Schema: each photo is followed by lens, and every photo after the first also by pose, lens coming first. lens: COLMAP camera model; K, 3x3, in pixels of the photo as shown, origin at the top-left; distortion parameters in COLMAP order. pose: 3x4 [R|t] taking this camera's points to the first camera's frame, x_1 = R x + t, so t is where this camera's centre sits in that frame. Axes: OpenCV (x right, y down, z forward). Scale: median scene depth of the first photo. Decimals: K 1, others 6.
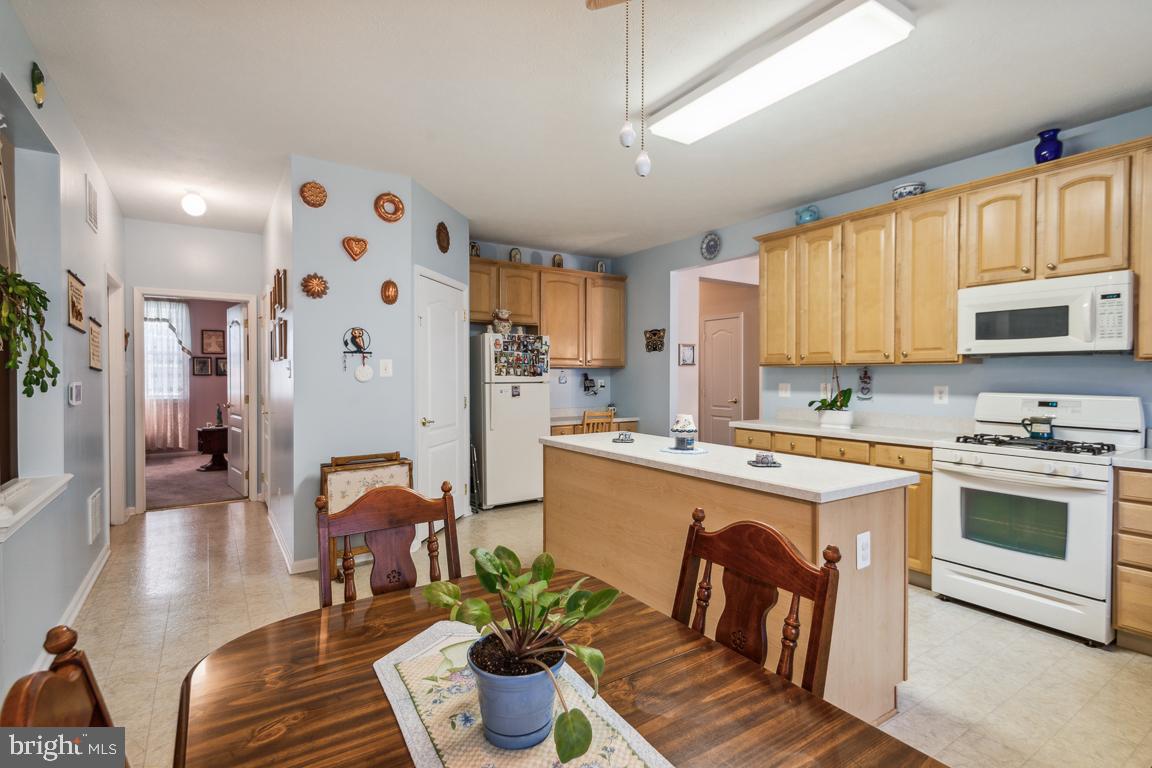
lens RADIAL K [[550.9, 0, 573.7], [0, 550.9, 382.8], [0, 0, 1]] dist [0.015342, -0.006505]
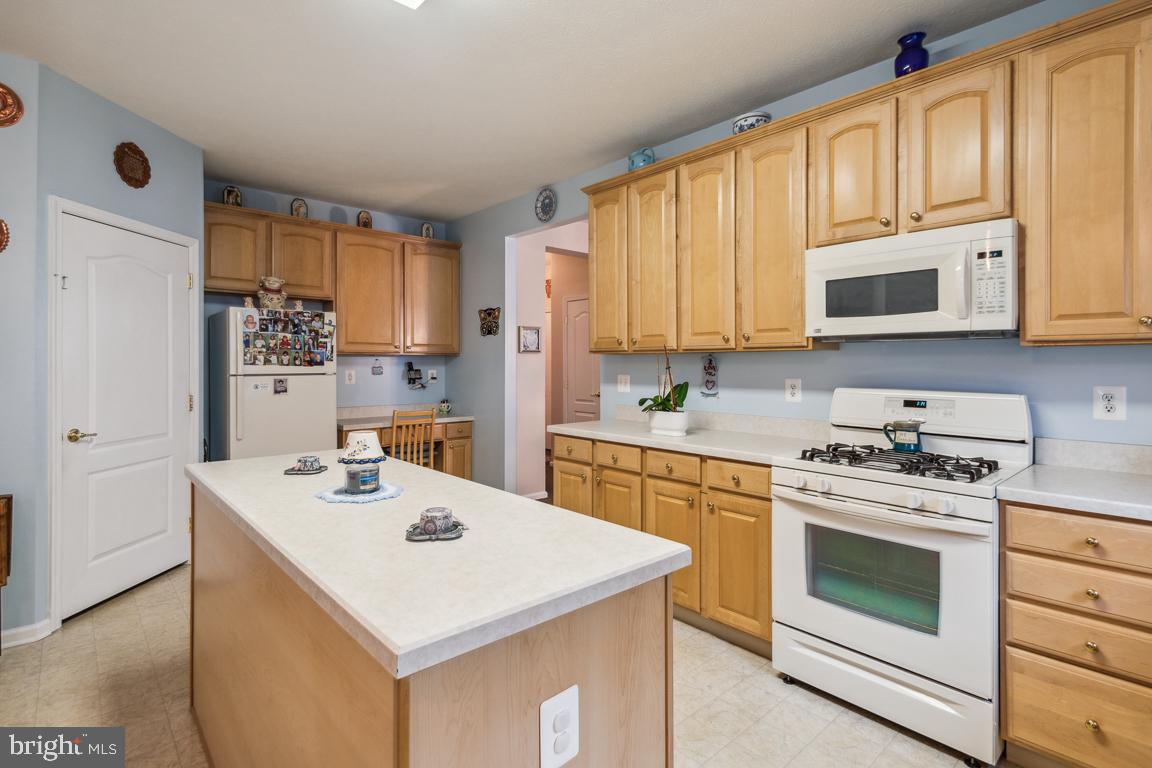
lens RADIAL K [[559.8, 0, 575.2], [0, 559.8, 362.3], [0, 0, 1]] dist [0.016288, -0.006594]
pose [[0.988921, 0.000484, 0.148443, 0.249625], [0.001995, 0.999861, -0.016552, -0.005016], [-0.148431, 0.016664, 0.988782, 0.274320]]
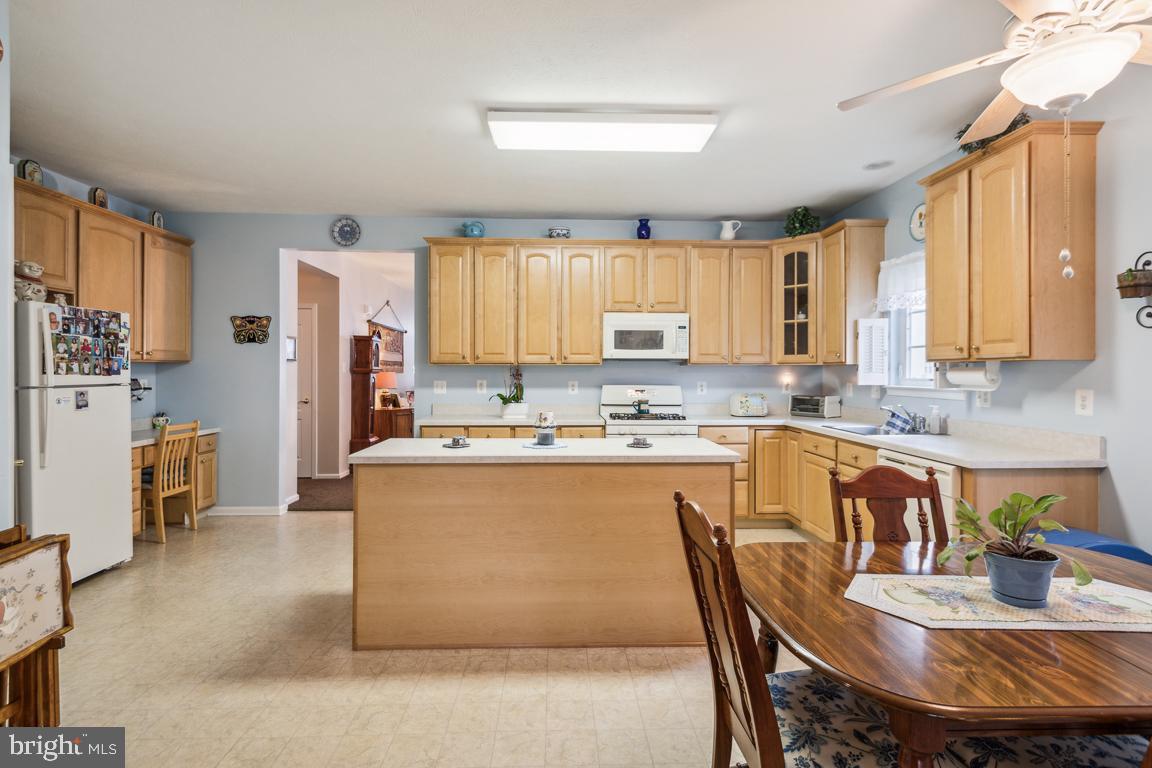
lens RADIAL K [[554.9, 0, 576.3], [0, 554.9, 368.6], [0, 0, 1]] dist [0.025474, -0.012537]
pose [[0.519281, 0.004473, 0.854592, -0.504368], [0.010856, 0.999871, -0.011830, -0.008724], [-0.854535, 0.015421, 0.519165, 0.291057]]
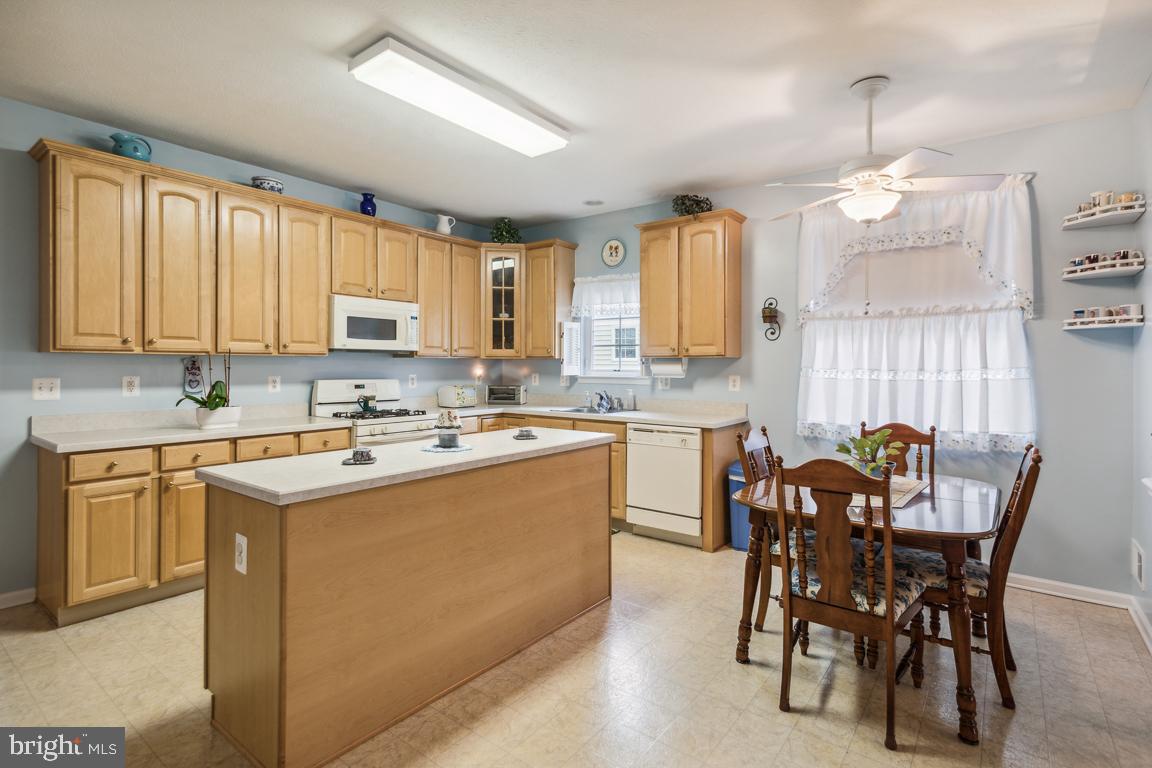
lens RADIAL K [[559.8, 0, 575.2], [0, 559.8, 362.3], [0, 0, 1]] dist [0.016288, -0.006594]
pose [[-0.328529, 0.003413, 0.944488, -0.565677], [0.009846, 0.999952, -0.000189, -0.014748], [-0.944442, 0.009238, -0.328547, 0.820392]]
